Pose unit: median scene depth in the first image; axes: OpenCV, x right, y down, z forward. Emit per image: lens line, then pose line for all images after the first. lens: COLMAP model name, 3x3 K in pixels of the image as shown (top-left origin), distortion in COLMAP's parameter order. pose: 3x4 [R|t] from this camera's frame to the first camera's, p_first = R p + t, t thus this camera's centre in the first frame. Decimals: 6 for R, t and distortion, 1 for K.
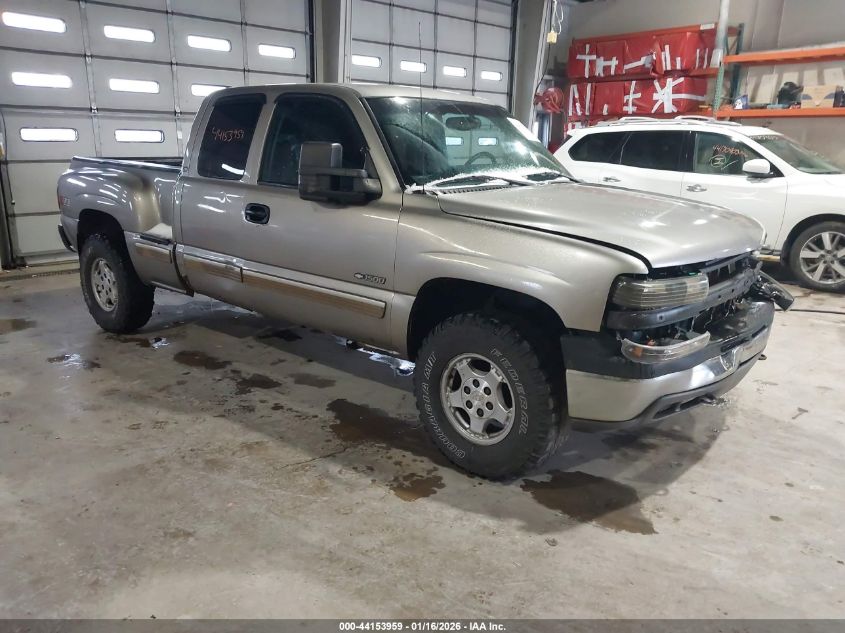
lens RADIAL K [[666.4, 0, 418.8], [0, 666.4, 315.8], [0, 0, 1]] dist [0.004273, -0.002111]
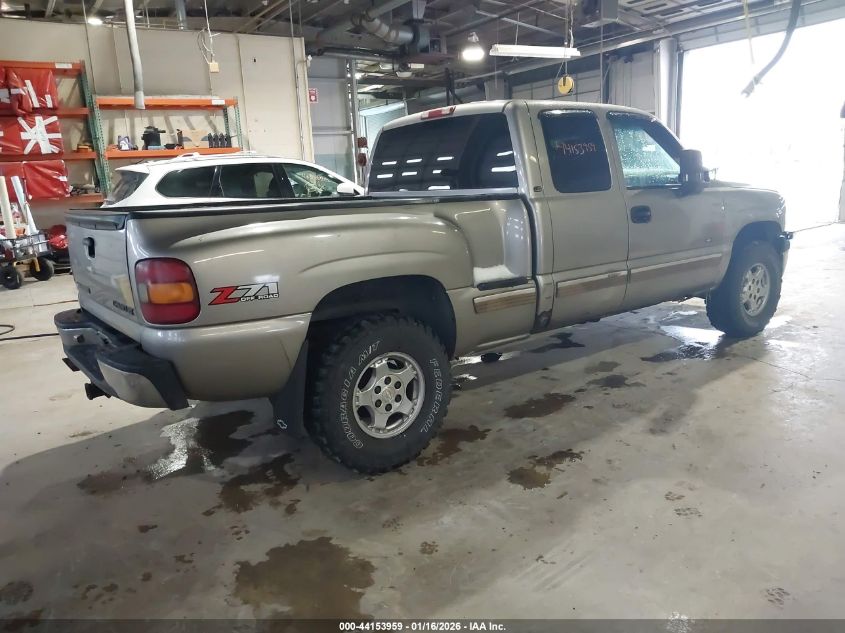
lens RADIAL K [[666.4, 0, 419.0], [0, 666.4, 319.0], [0, 0, 1]] dist [0.004273, -0.002111]
pose [[0.219094, -0.232665, 0.947557, -0.507661], [0.298337, 0.940616, 0.161979, -0.100547], [-0.928974, 0.247203, 0.275496, 0.382892]]
